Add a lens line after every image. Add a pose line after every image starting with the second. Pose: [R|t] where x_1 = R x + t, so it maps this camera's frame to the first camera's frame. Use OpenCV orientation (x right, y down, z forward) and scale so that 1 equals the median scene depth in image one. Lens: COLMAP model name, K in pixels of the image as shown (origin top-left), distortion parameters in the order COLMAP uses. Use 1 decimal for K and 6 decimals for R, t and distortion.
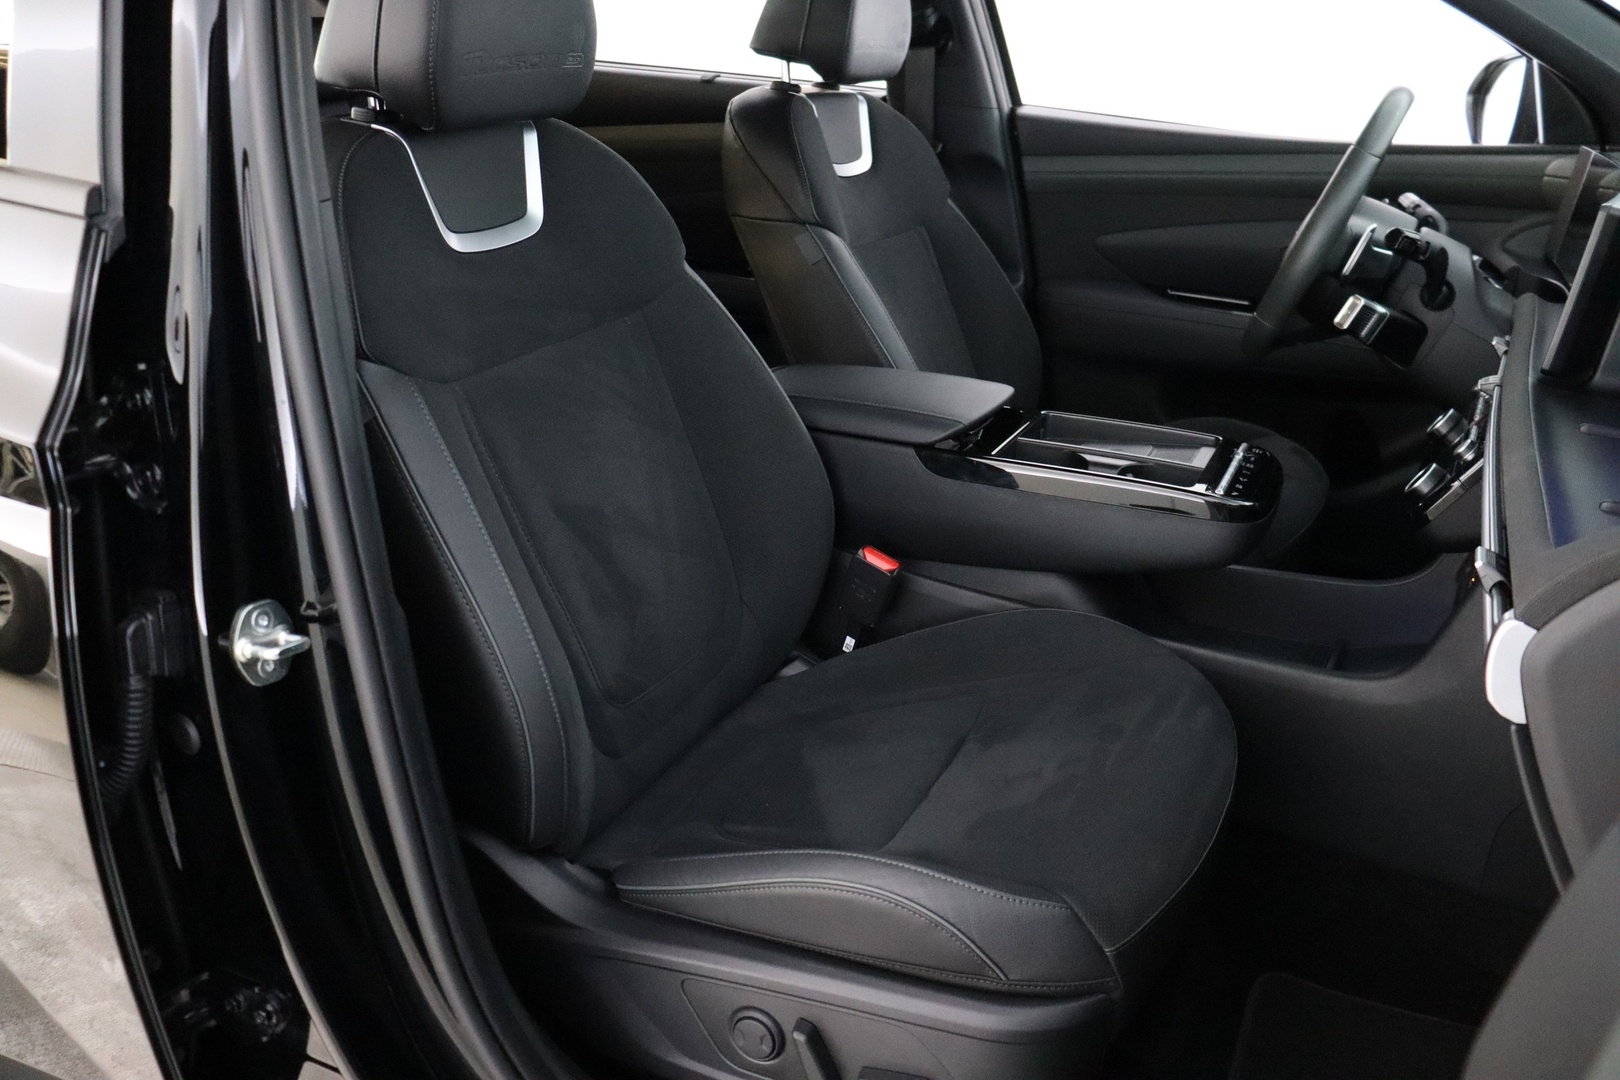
lens RADIAL K [[1361.0, 0, 834.7], [0, 1361.0, 504.5], [0, 0, 1]] dist [-0.165037, 0.176740]
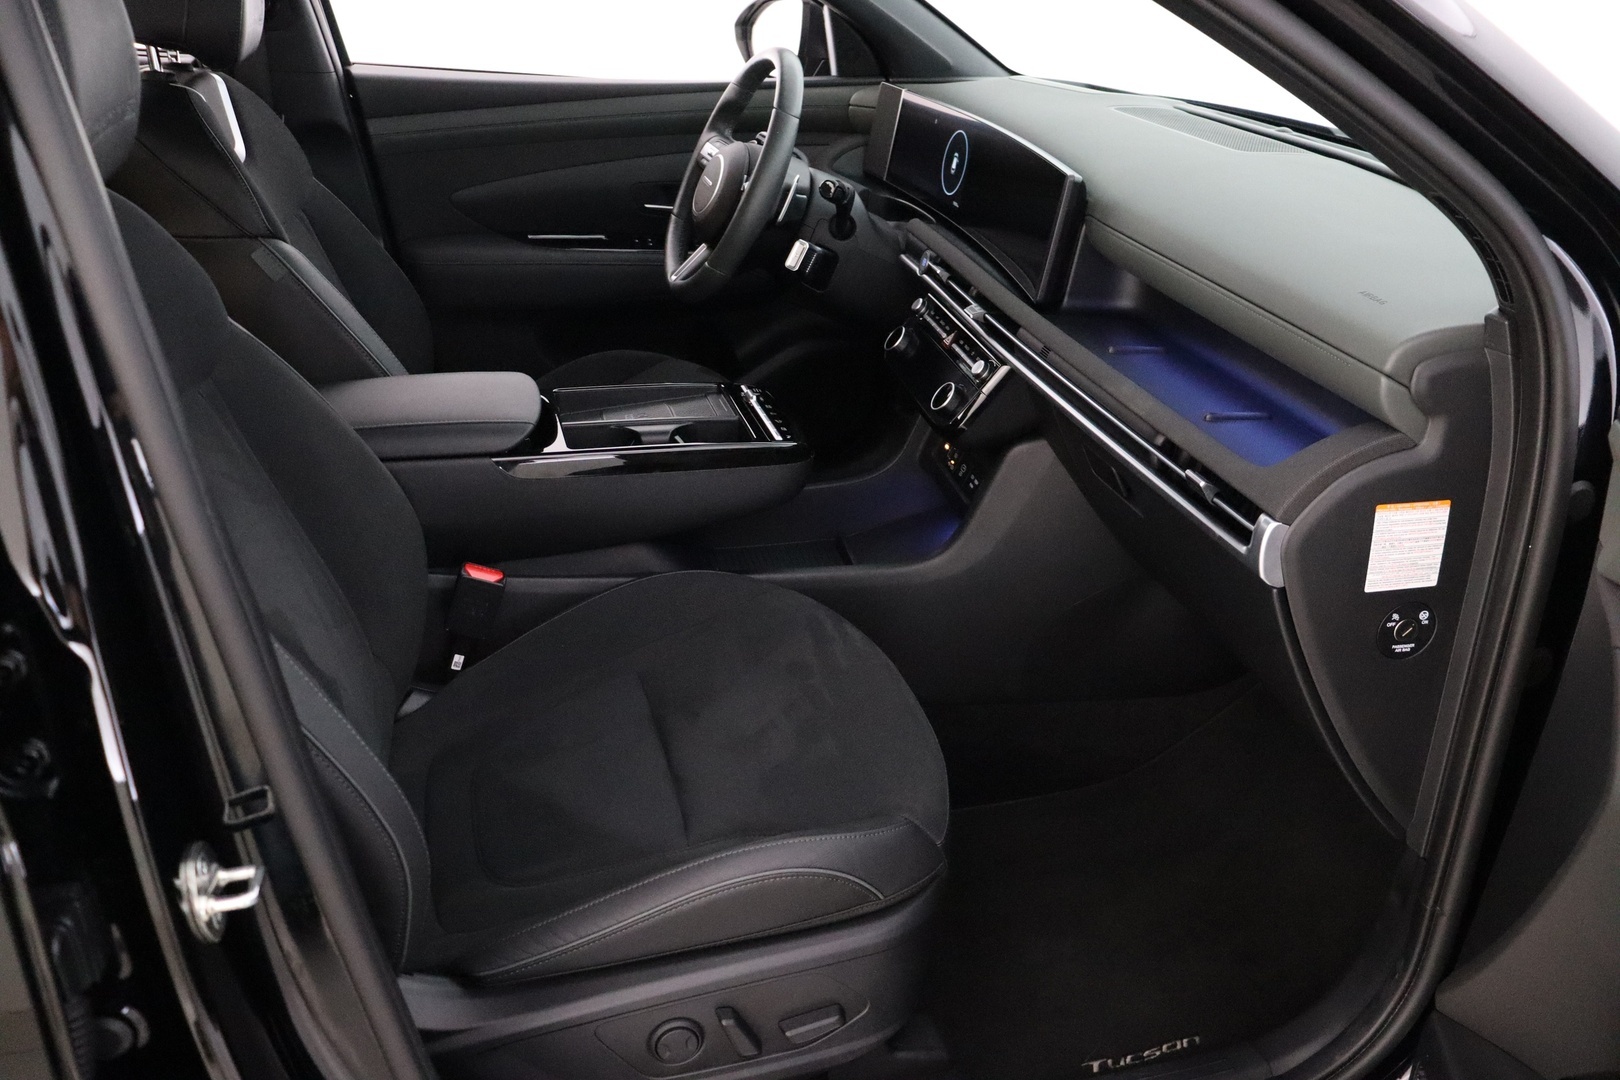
lens RADIAL K [[1361.0, 0, 834.7], [0, 1361.0, 504.5], [0, 0, 1]] dist [-0.165037, 0.176740]
pose [[0.762744, -0.244611, 0.598654, -0.308078], [0.181848, 0.969480, 0.164439, -0.109444], [-0.620607, -0.016560, 0.783947, 0.050812]]
